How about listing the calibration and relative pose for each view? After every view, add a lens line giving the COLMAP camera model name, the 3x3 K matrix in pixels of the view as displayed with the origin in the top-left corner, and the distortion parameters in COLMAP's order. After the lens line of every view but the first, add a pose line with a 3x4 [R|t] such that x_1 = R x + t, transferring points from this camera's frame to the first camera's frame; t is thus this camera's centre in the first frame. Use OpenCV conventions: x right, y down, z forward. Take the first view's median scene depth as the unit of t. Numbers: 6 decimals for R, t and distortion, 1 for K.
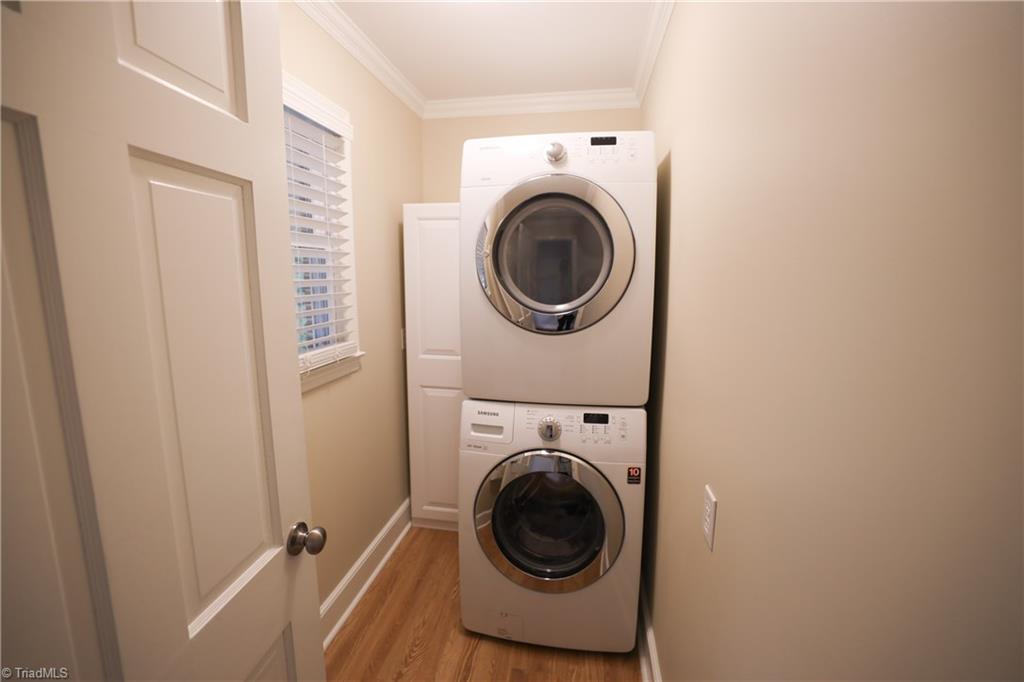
lens RADIAL K [[431.9, 0, 517.3], [0, 431.9, 334.2], [0, 0, 1]] dist [-0.052491, 0.018291]
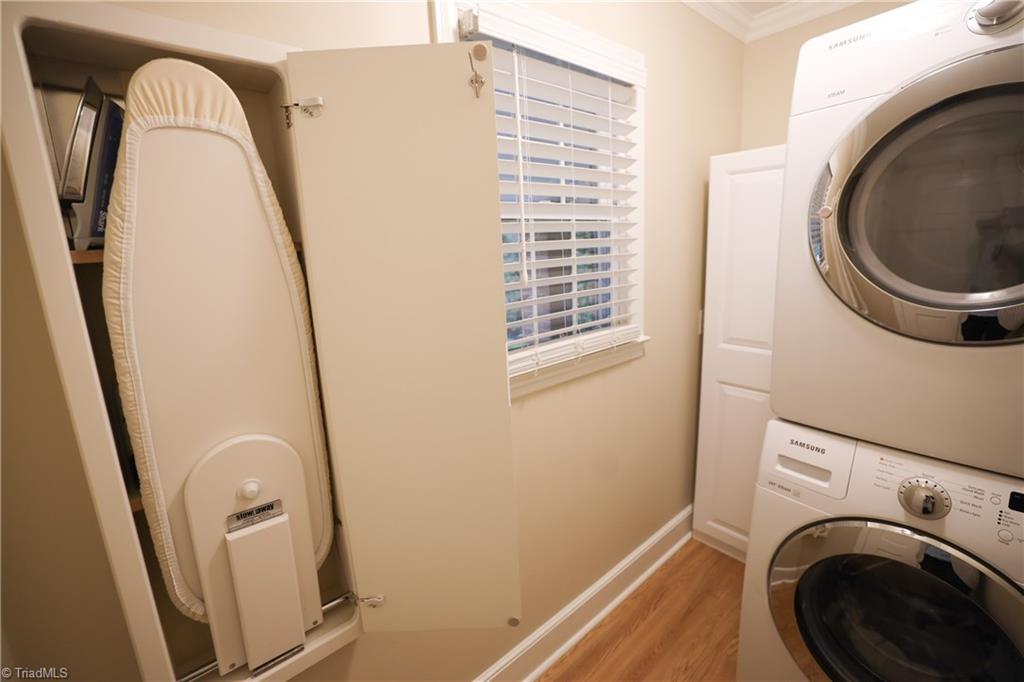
lens RADIAL K [[431.9, 0, 517.3], [0, 431.9, 334.2], [0, 0, 1]] dist [-0.052491, 0.018291]
pose [[0.768281, 0.086069, -0.634300, -0.010011], [-0.043350, 0.995640, 0.082594, -0.027553], [0.638644, -0.035958, 0.768662, 0.173624]]
